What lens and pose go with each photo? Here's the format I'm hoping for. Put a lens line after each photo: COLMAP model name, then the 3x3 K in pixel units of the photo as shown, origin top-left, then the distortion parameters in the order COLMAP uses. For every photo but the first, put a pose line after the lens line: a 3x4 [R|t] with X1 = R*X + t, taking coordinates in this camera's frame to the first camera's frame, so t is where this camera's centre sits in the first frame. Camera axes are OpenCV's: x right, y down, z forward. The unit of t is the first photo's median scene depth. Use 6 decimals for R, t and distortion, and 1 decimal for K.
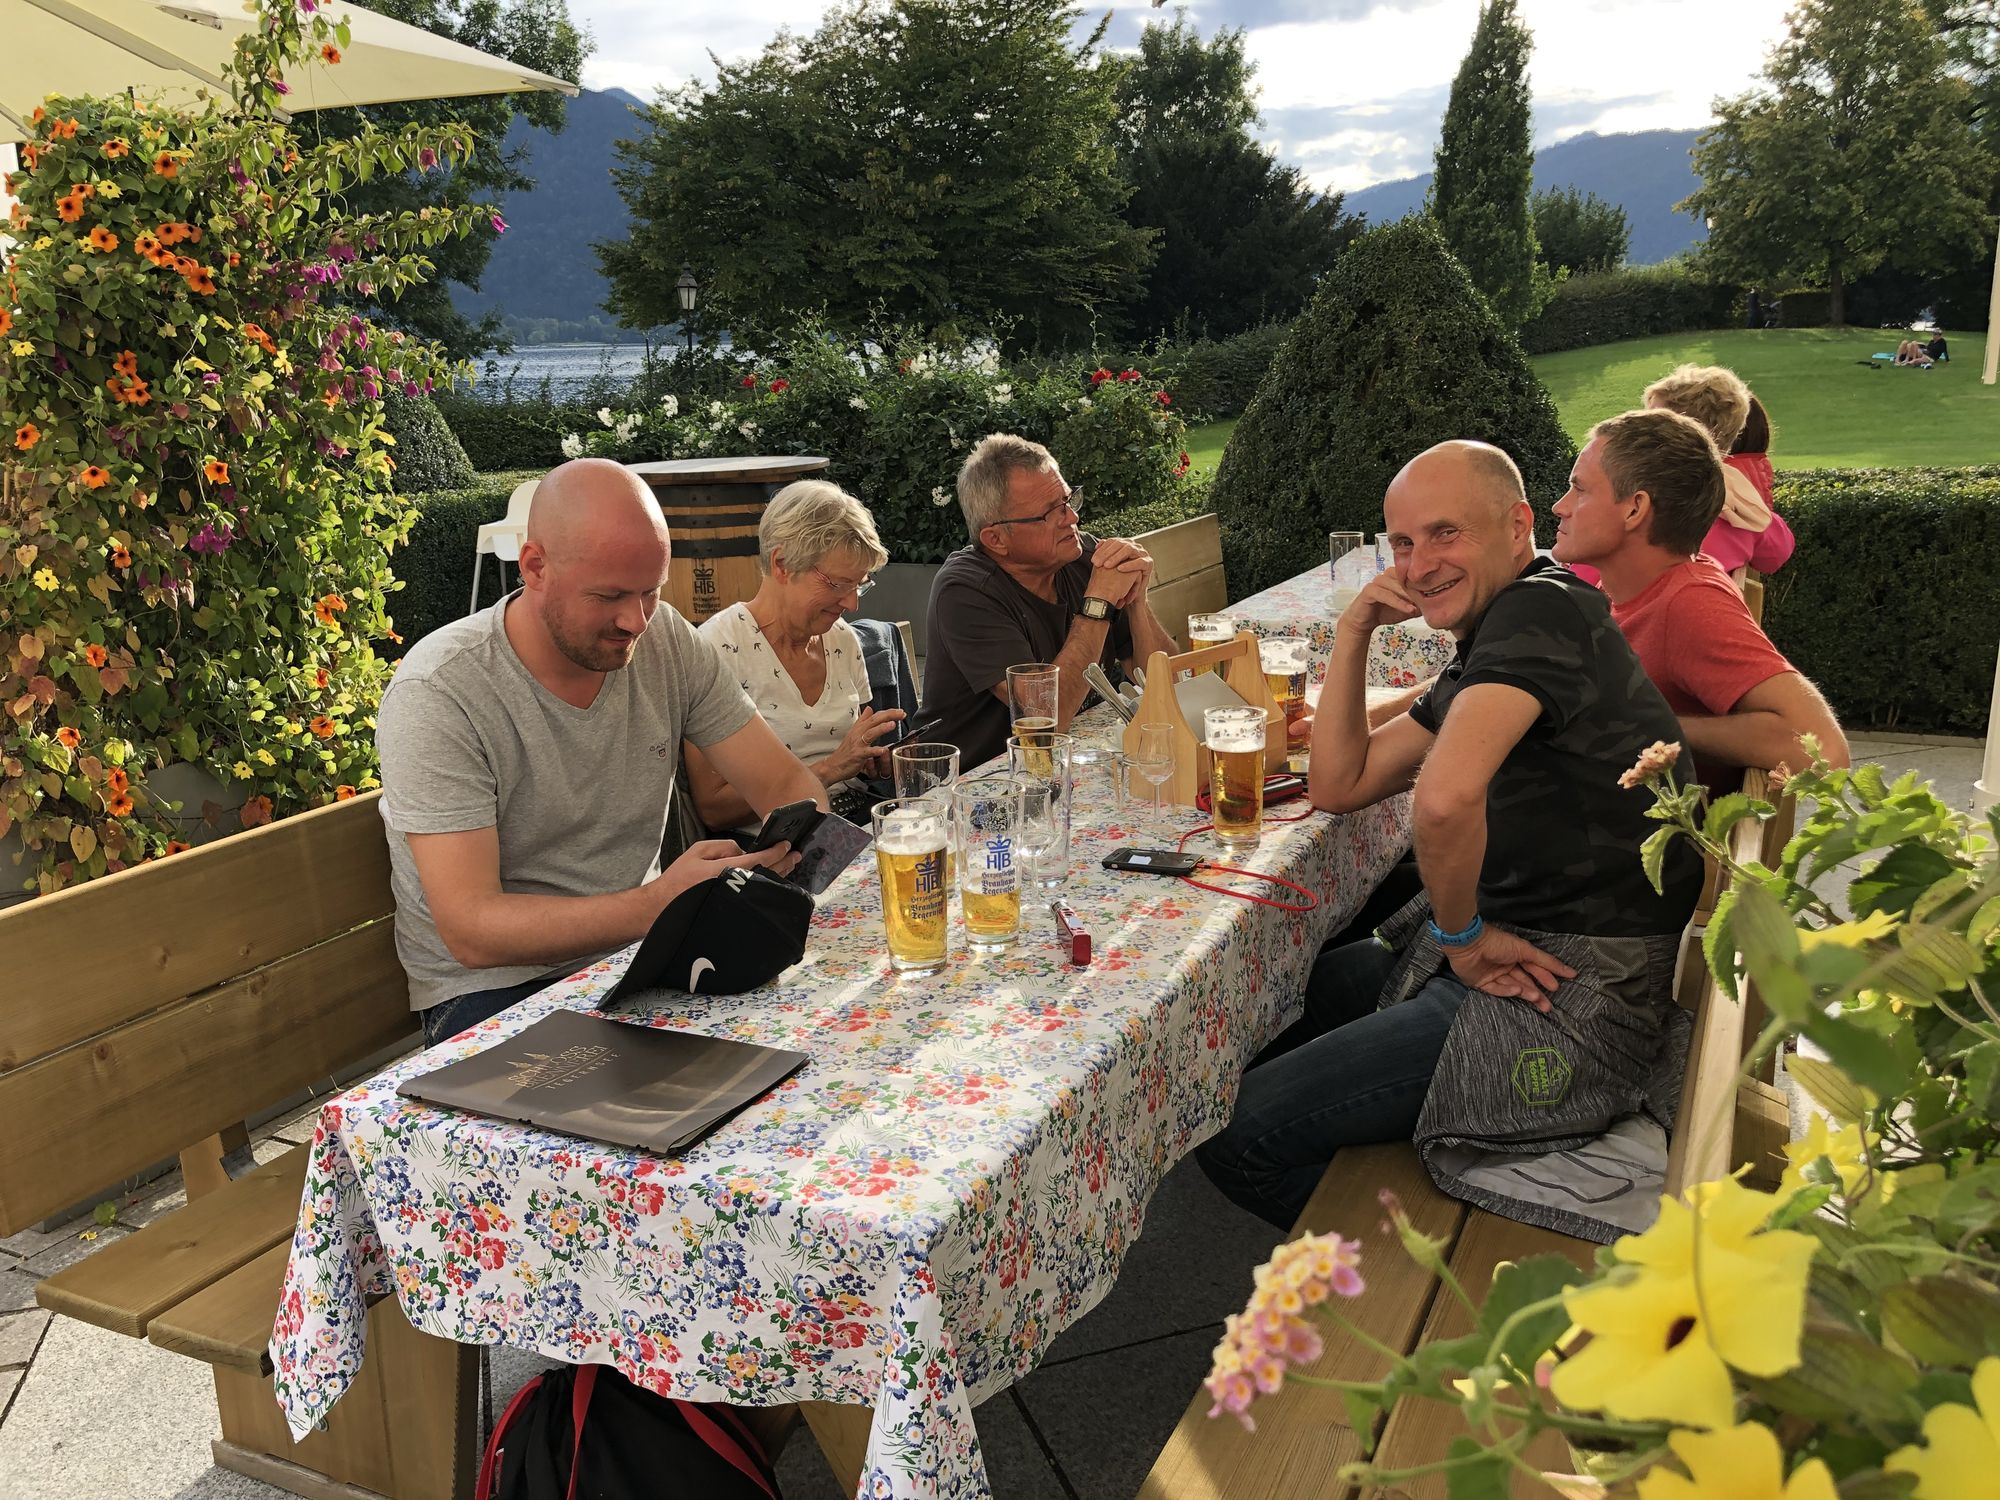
lens RADIAL K [[1660.6, 0, 985.0], [0, 1660.6, 764.0], [0, 0, 1]] dist [0.043935, -0.061020]
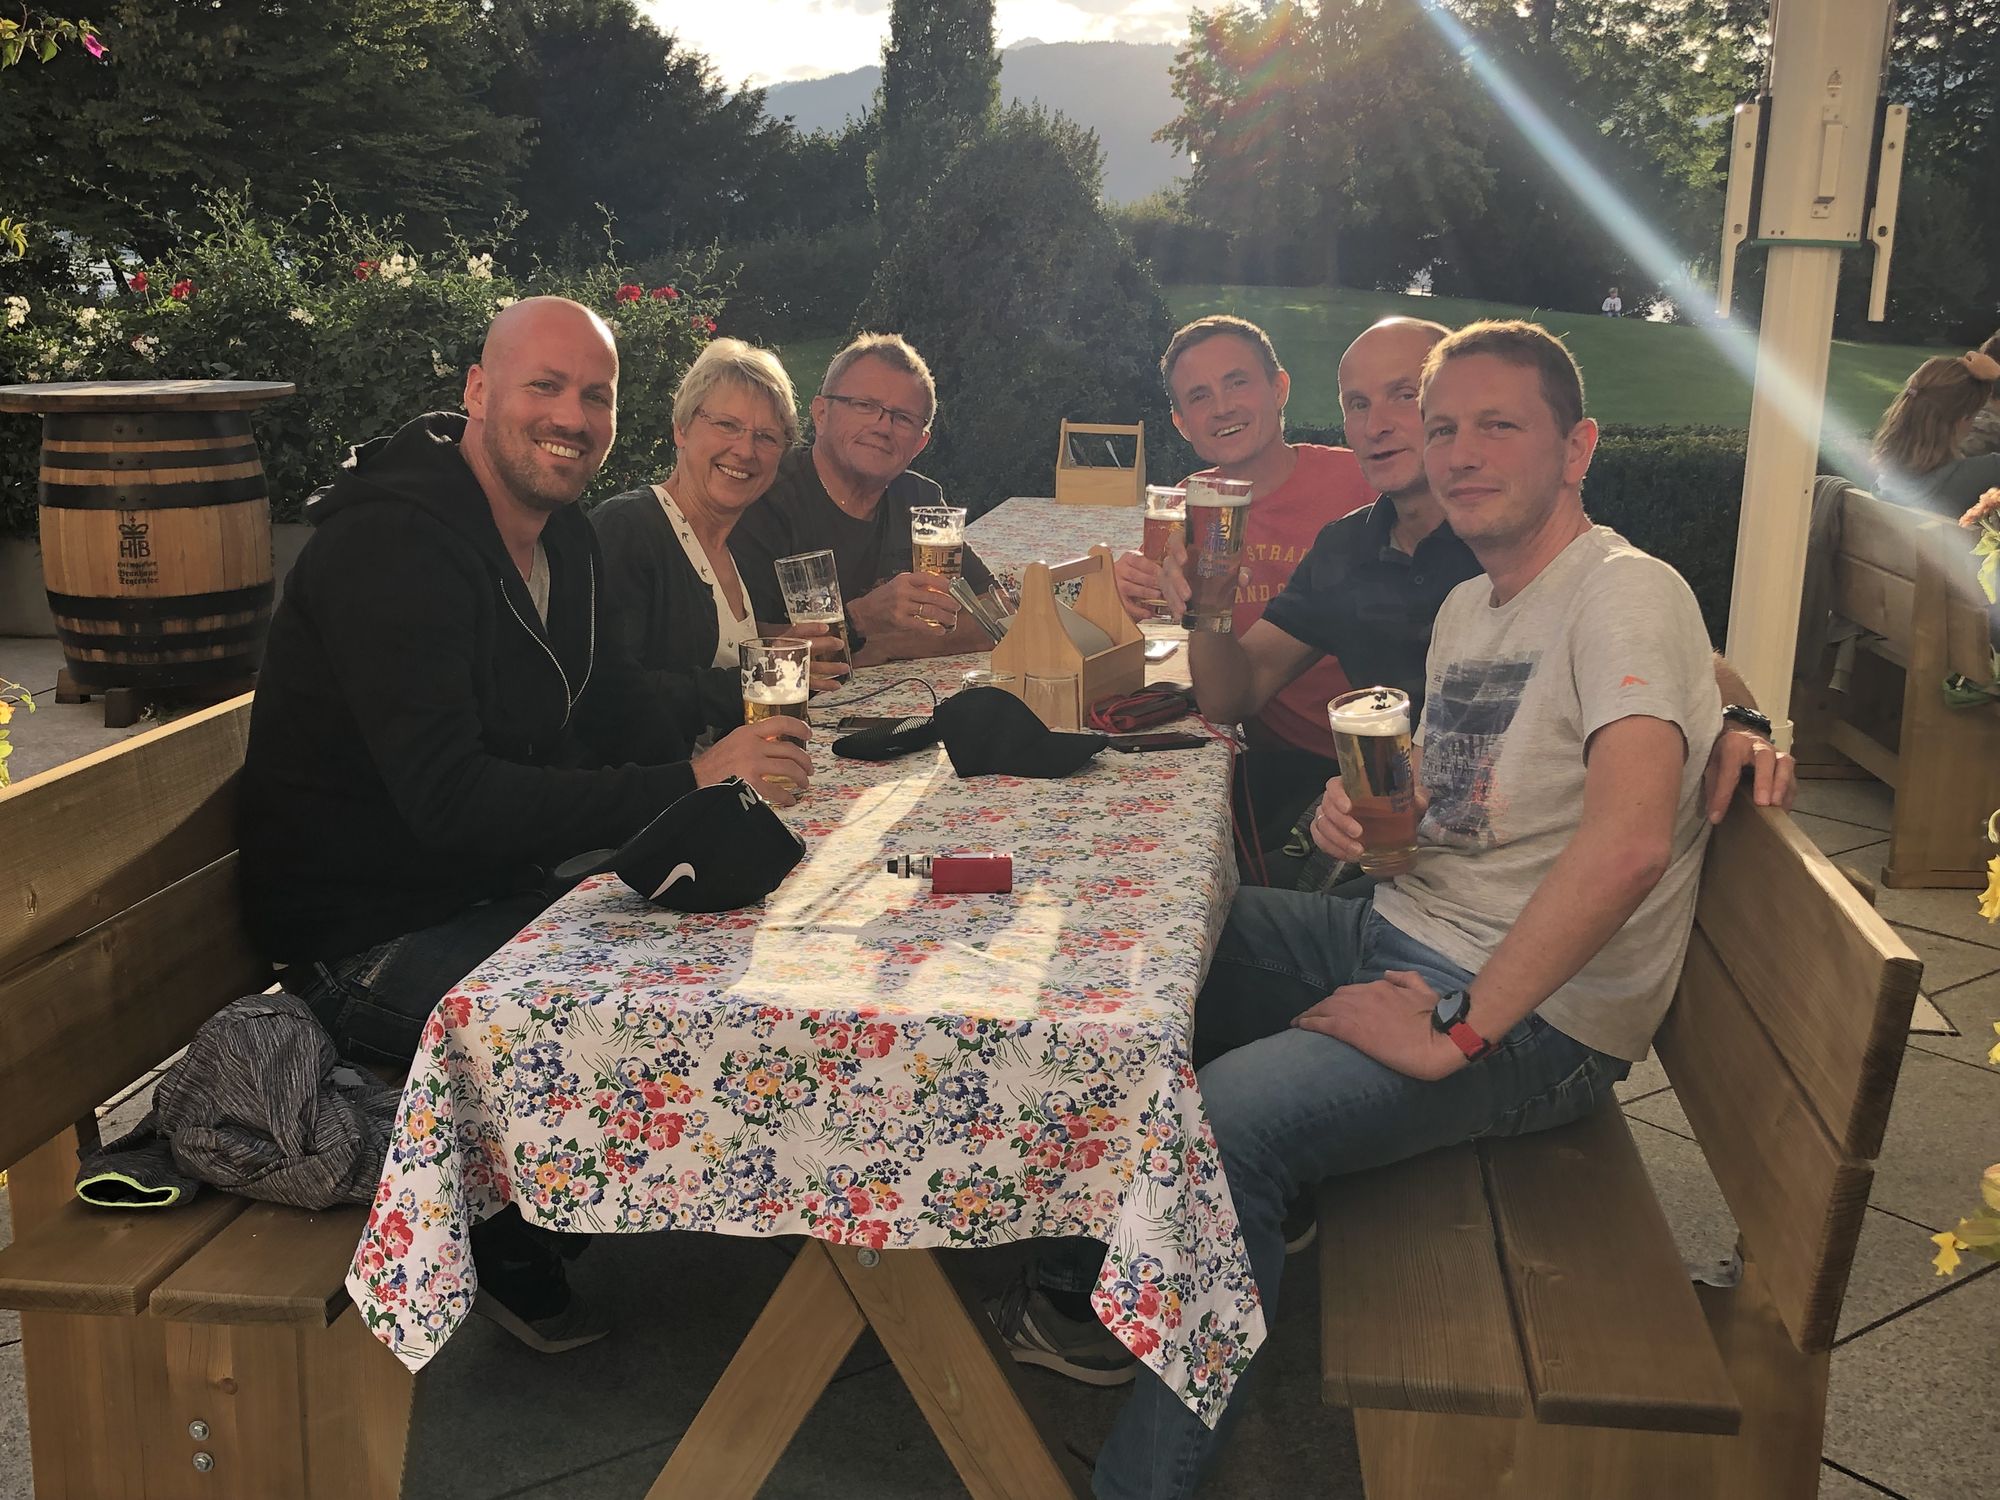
lens RADIAL K [[2213.4, 0, 992.1], [0, 2213.4, 757.7], [0, 0, 1]] dist [-0.005162, 0.000000]
pose [[0.948560, -0.024927, 0.315613, -0.100353], [0.035404, 0.998995, -0.027506, 0.023979], [-0.314610, 0.037265, 0.948489, -0.051144]]
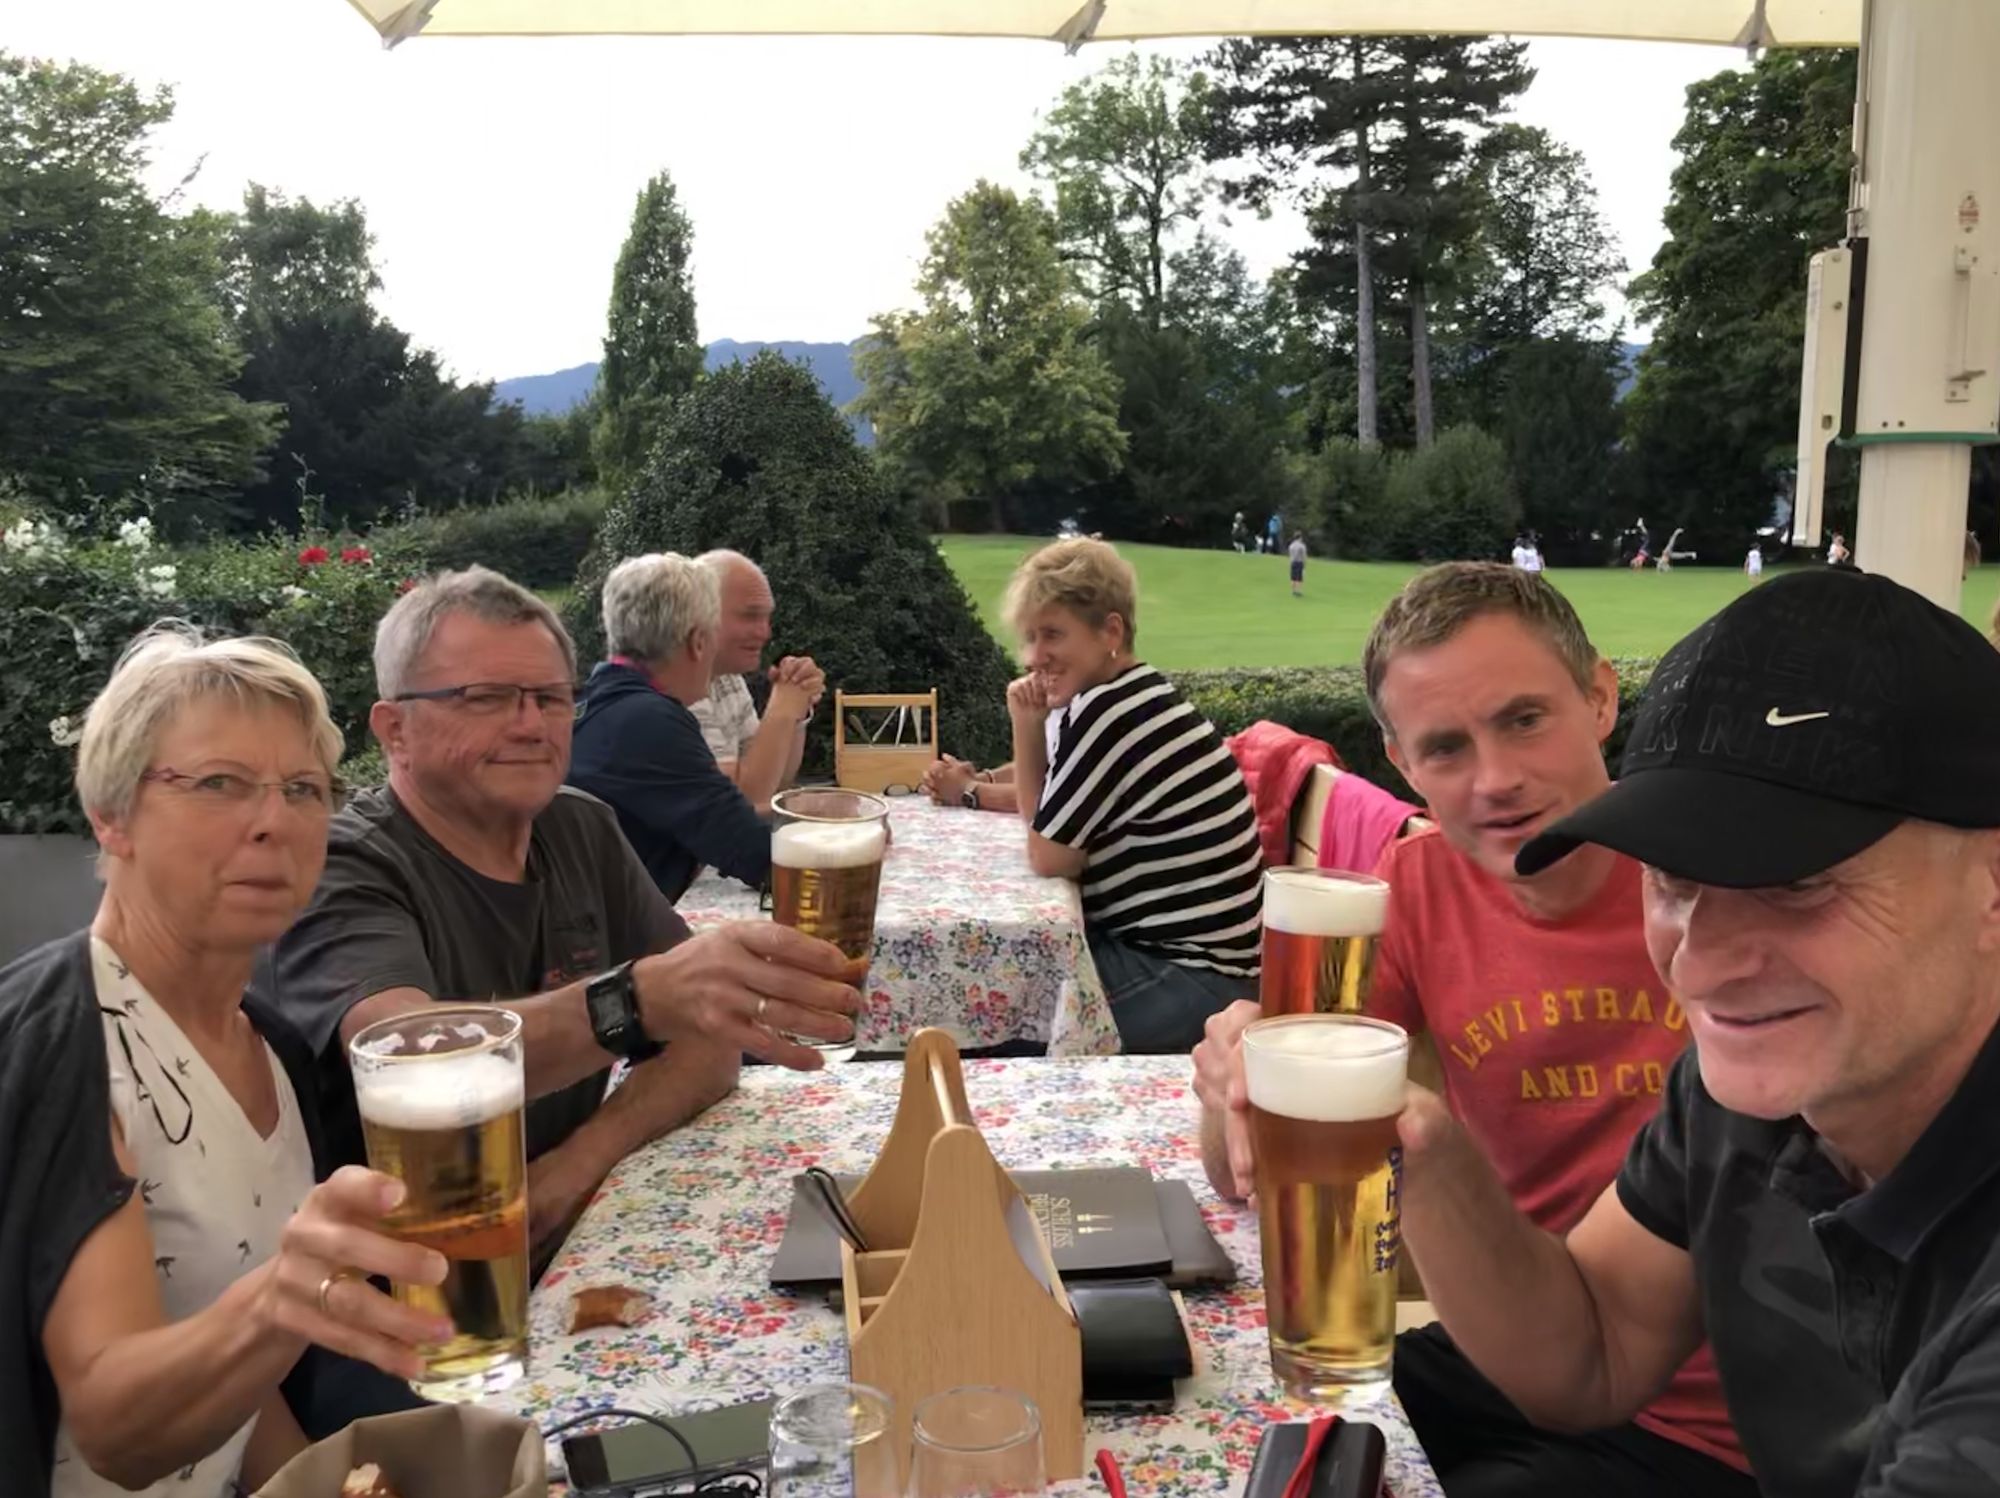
lens RADIAL K [[1831.9, 0, 1012.0], [0, 1831.9, 768.2], [0, 0, 1]] dist [0.002306, 0.000000]
pose [[0.884475, -0.043248, 0.464578, -0.031749], [0.101307, 0.989742, -0.100736, -0.034733], [-0.455456, 0.136163, 0.879784, 0.186404]]
